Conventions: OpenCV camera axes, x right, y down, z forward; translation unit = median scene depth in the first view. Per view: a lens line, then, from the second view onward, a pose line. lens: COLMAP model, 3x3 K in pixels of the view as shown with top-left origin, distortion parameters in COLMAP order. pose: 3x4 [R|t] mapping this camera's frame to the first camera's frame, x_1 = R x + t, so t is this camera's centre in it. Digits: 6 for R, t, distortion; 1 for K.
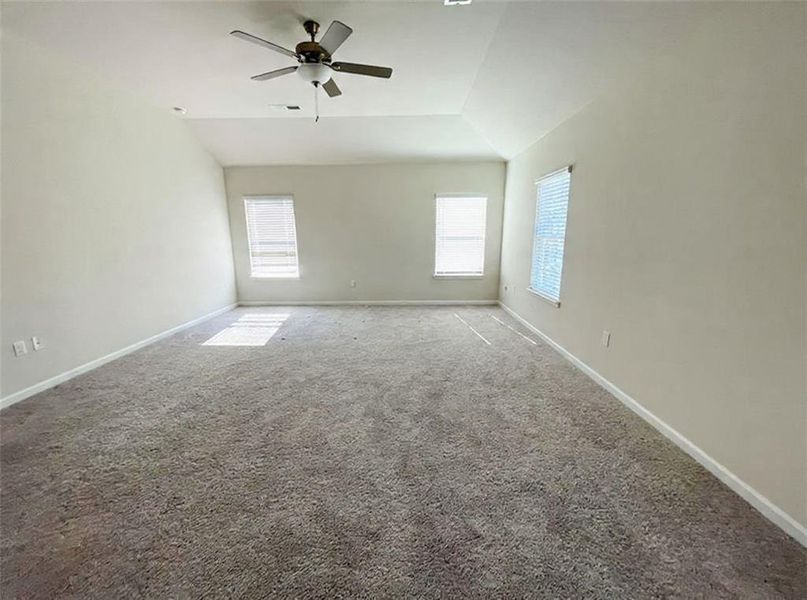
lens RADIAL K [[329.5, 0, 402.1], [0, 329.5, 301.8], [0, 0, 1]] dist [0.004421, 0.000542]
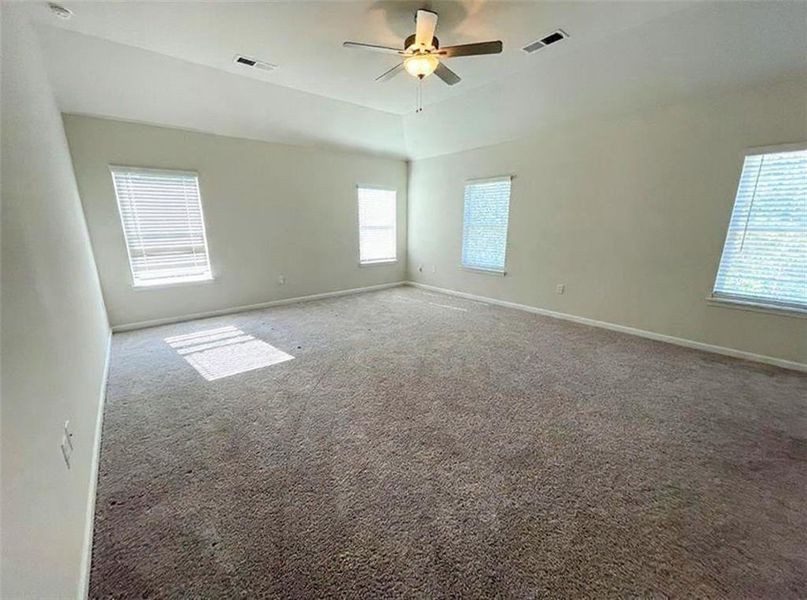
lens RADIAL K [[329.5, 0, 400.4], [0, 329.5, 302.4], [0, 0, 1]] dist [0.004421, 0.000542]
pose [[0.759653, -0.151039, 0.632546, -0.487197], [0.130506, 0.988275, 0.079248, -0.025948], [-0.637099, 0.022350, 0.770458, 0.123321]]
